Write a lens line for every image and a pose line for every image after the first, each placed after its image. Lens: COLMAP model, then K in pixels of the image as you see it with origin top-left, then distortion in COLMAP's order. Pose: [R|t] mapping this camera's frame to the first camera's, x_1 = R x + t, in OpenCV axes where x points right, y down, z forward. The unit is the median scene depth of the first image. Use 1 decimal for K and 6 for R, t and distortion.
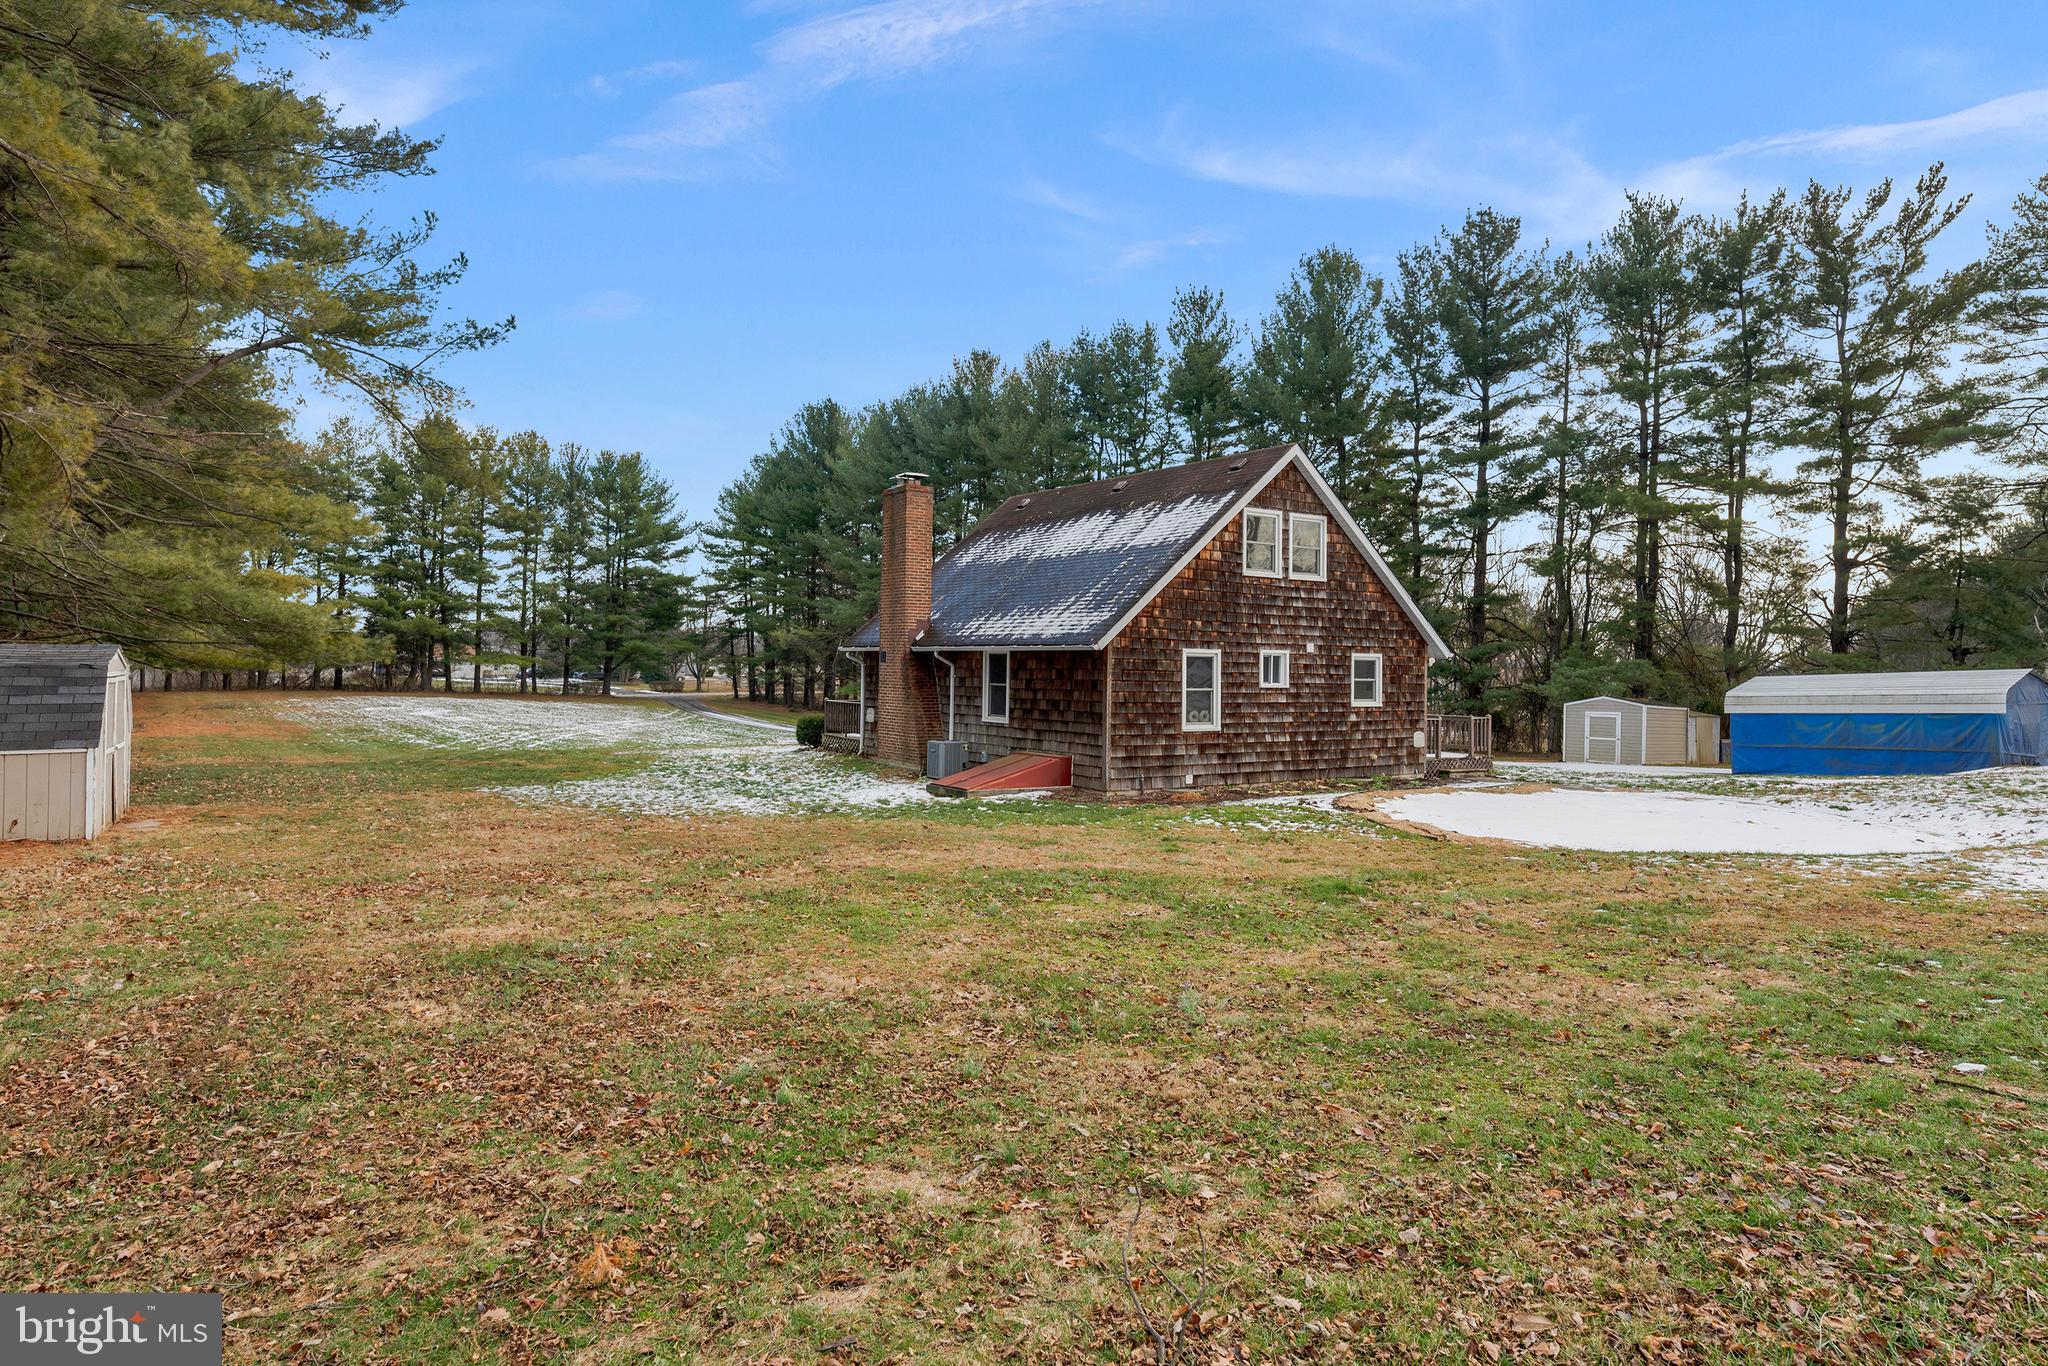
lens RADIAL K [[1155.6, 0, 1009.0], [0, 1155.6, 673.7], [0, 0, 1]] dist [0.005779, -0.000178]
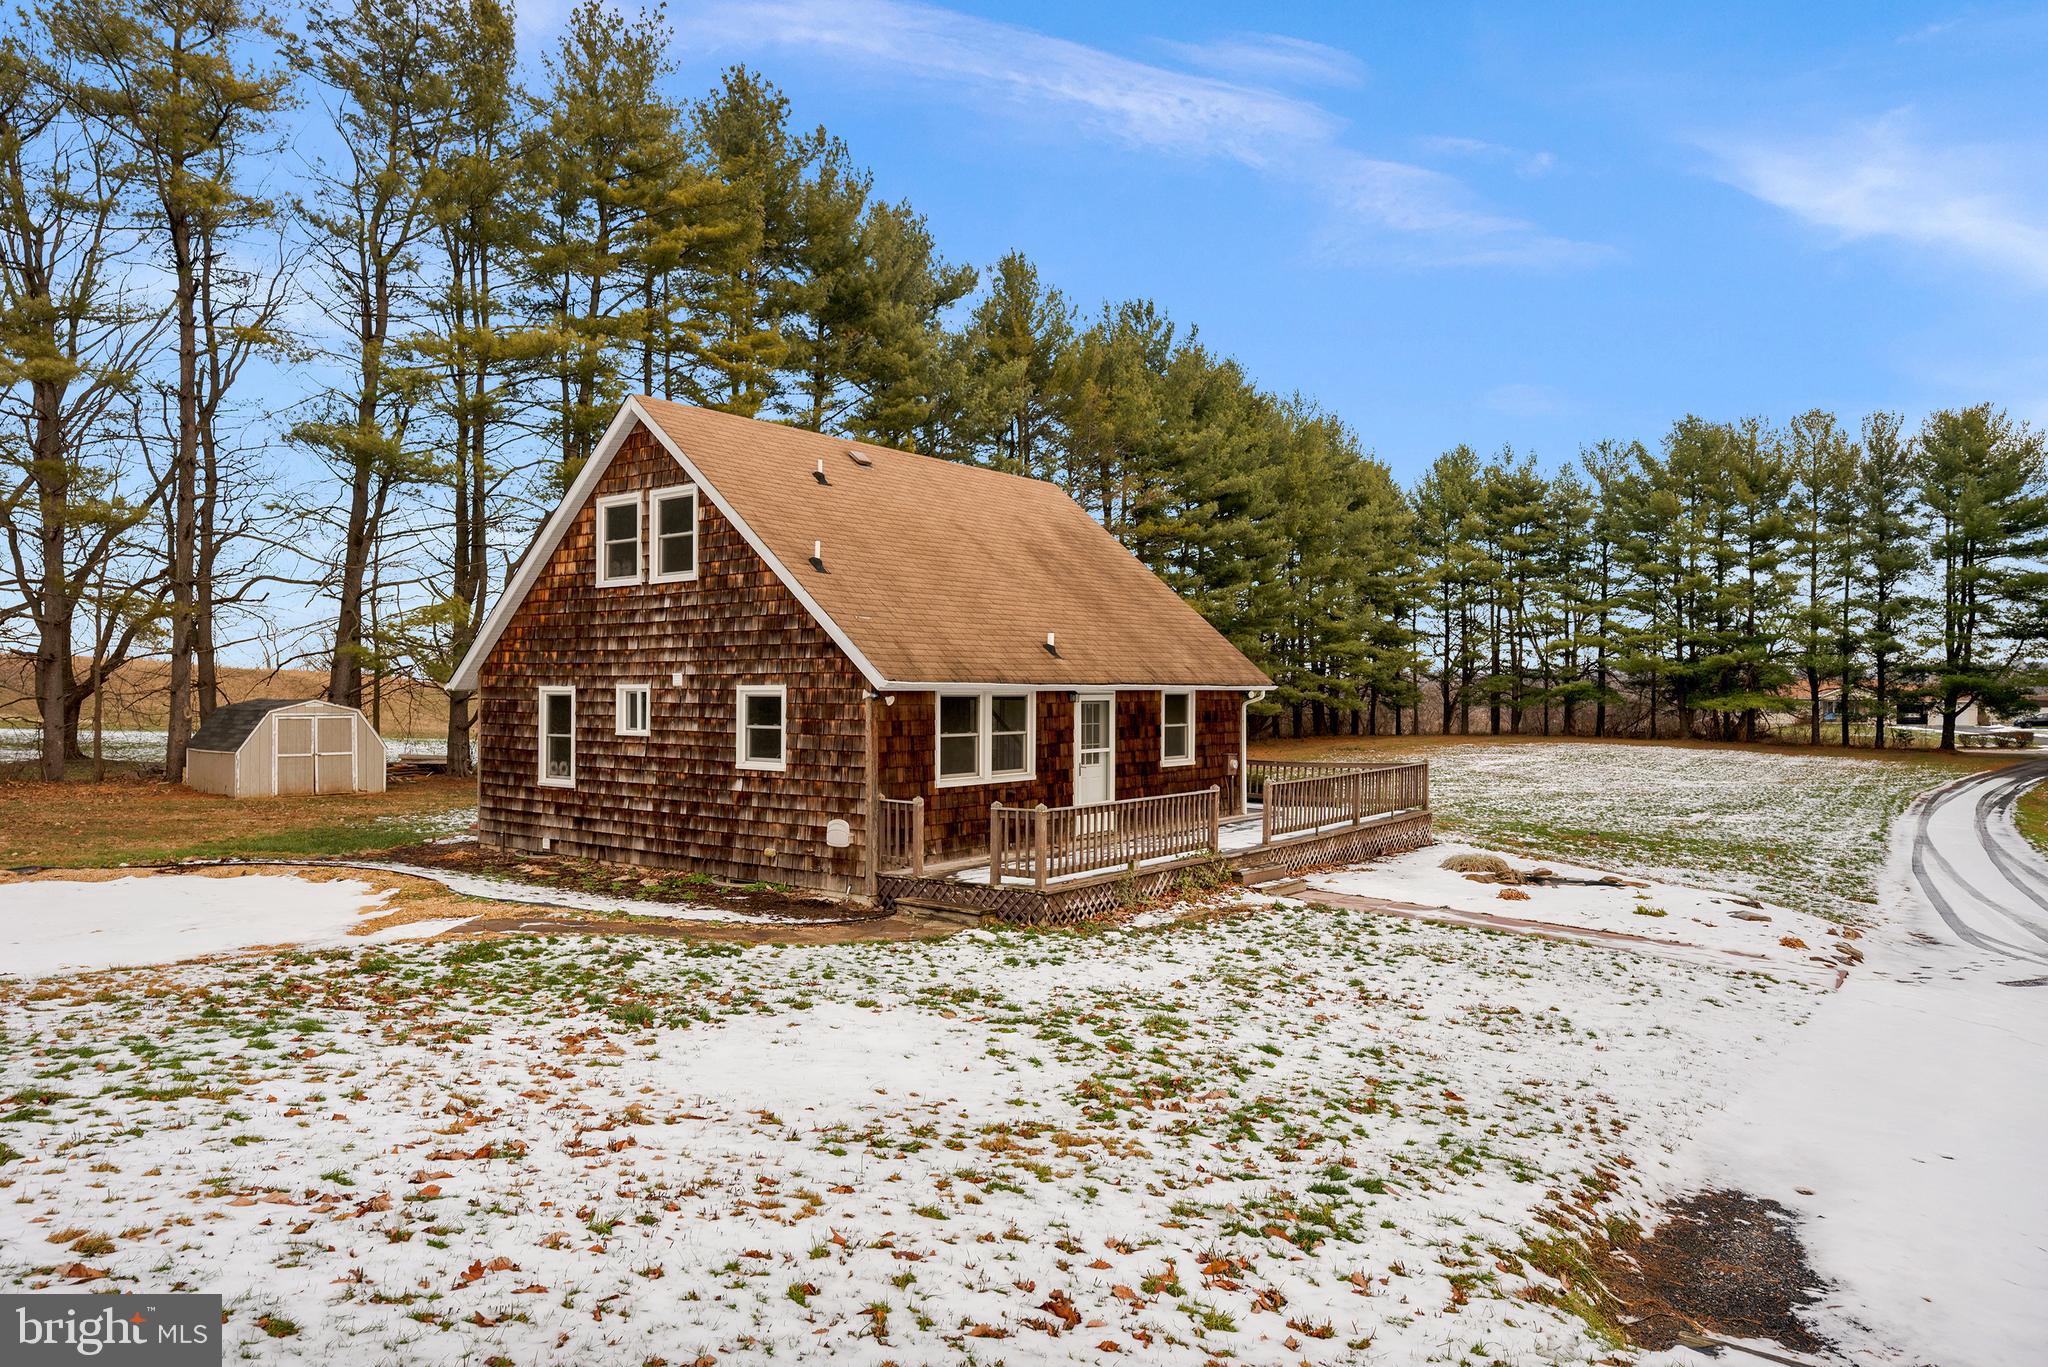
lens RADIAL K [[1275.4, 0, 1017.3], [0, 1275.4, 724.2], [0, 0, 1]] dist [0.004813, 0.000964]
pose [[0.326657, 0.006852, -0.945118, 1.047420], [-0.004332, 0.999974, 0.005753, -0.000918], [0.945133, 0.002215, 0.326678, 0.944336]]
